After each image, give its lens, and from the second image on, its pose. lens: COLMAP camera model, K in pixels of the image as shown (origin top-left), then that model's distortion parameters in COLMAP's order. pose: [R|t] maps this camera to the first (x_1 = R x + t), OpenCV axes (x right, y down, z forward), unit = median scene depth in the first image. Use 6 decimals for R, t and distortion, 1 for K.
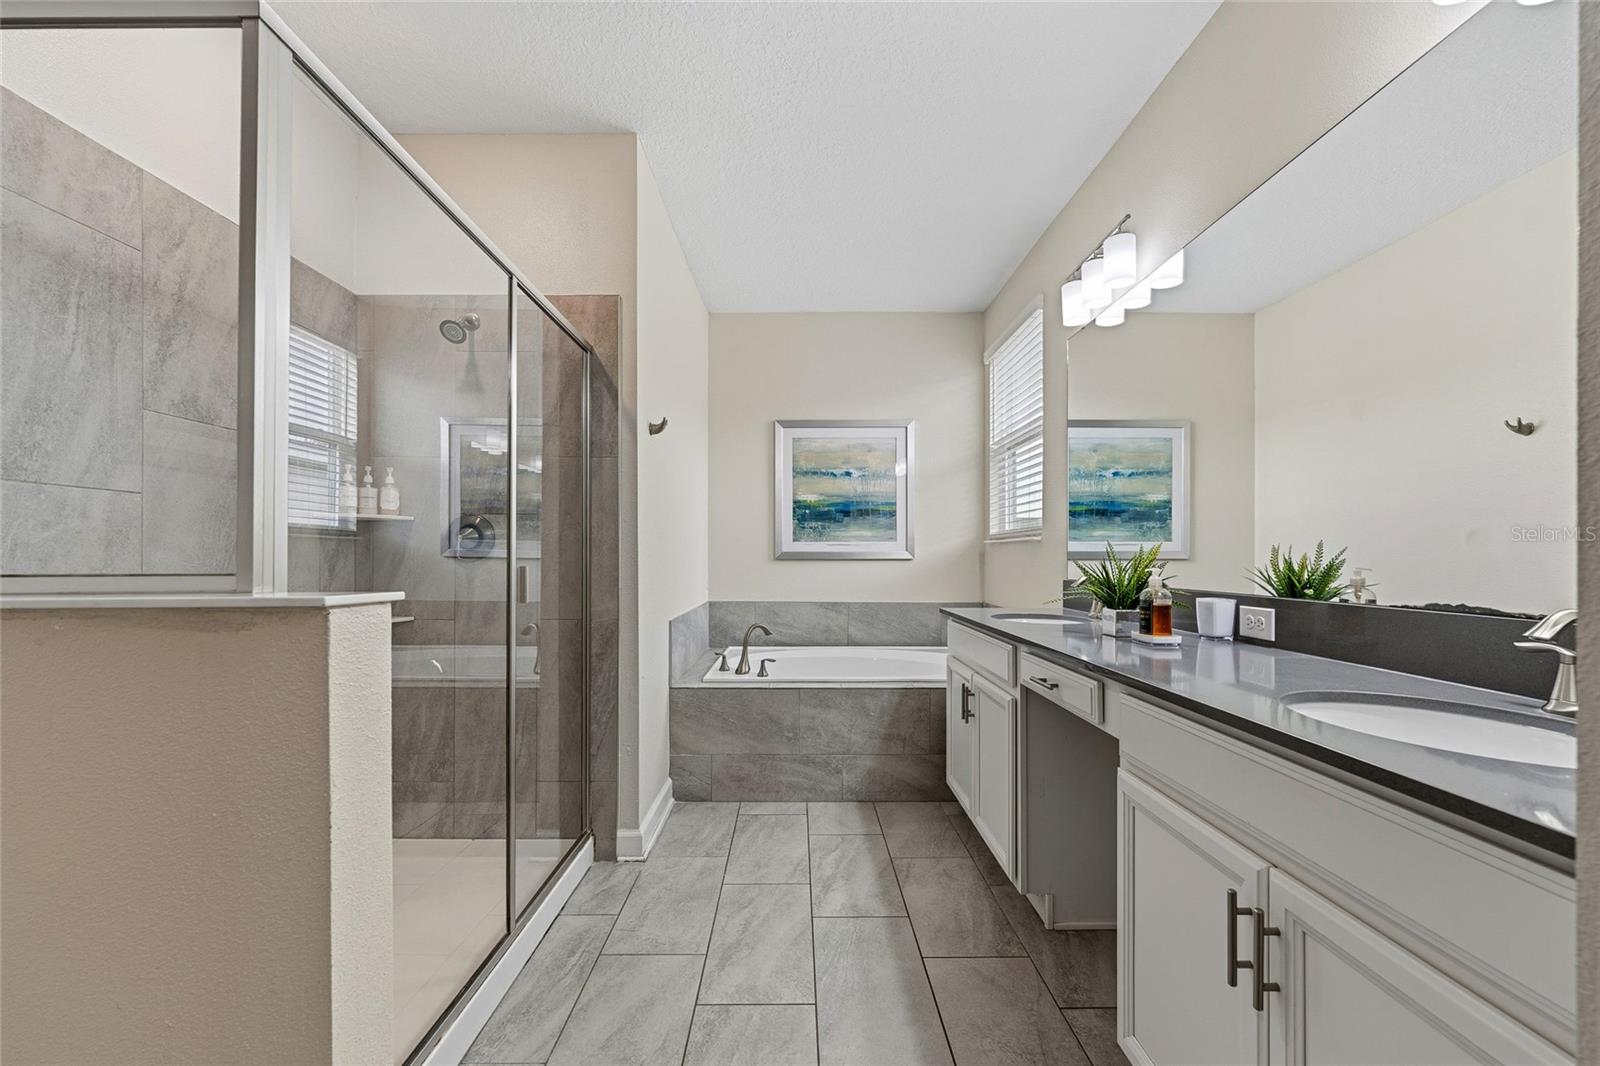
lens RADIAL K [[679.6, 0, 793.4], [0, 679.6, 538.2], [0, 0, 1]] dist [0.001115, -0.000007]
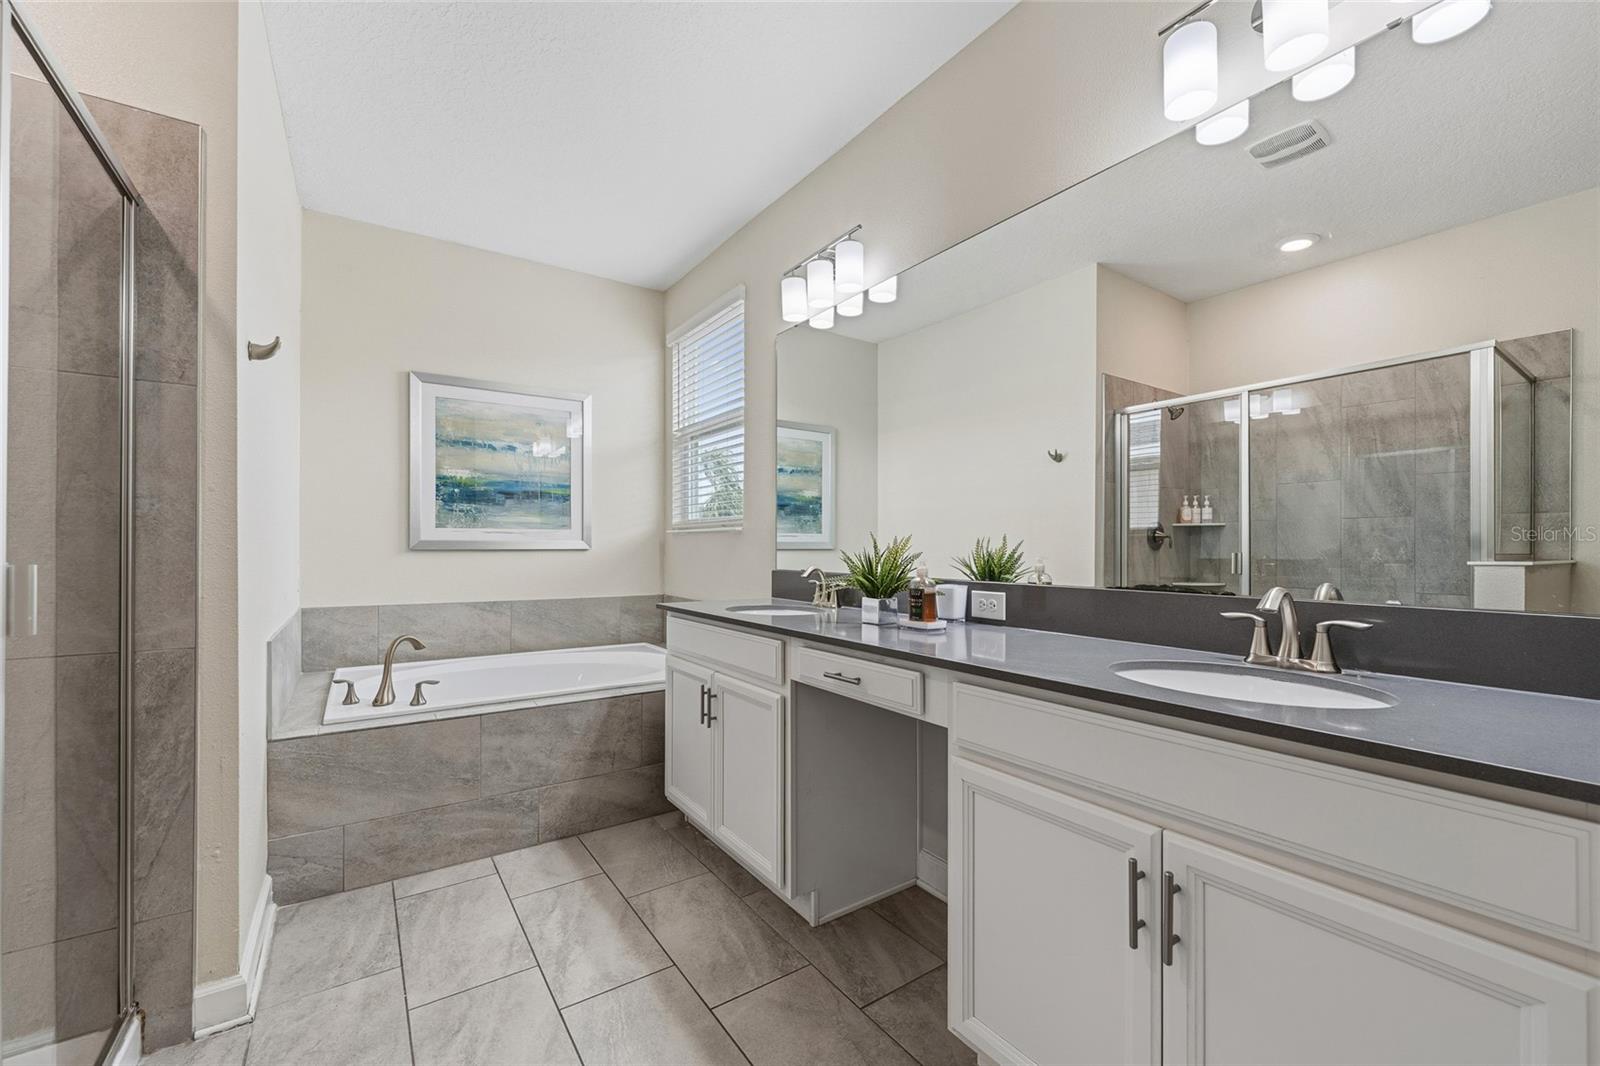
lens RADIAL K [[664.4, 0, 800.0], [0, 664.4, 533.0], [0, 0, 1]] dist [-0.001100, -0.000359]
pose [[0.811985, 0.013987, 0.583511, -0.148985], [-0.017976, 0.999838, 0.001048, 0.004102], [-0.583402, -0.011340, 0.812105, 0.170241]]
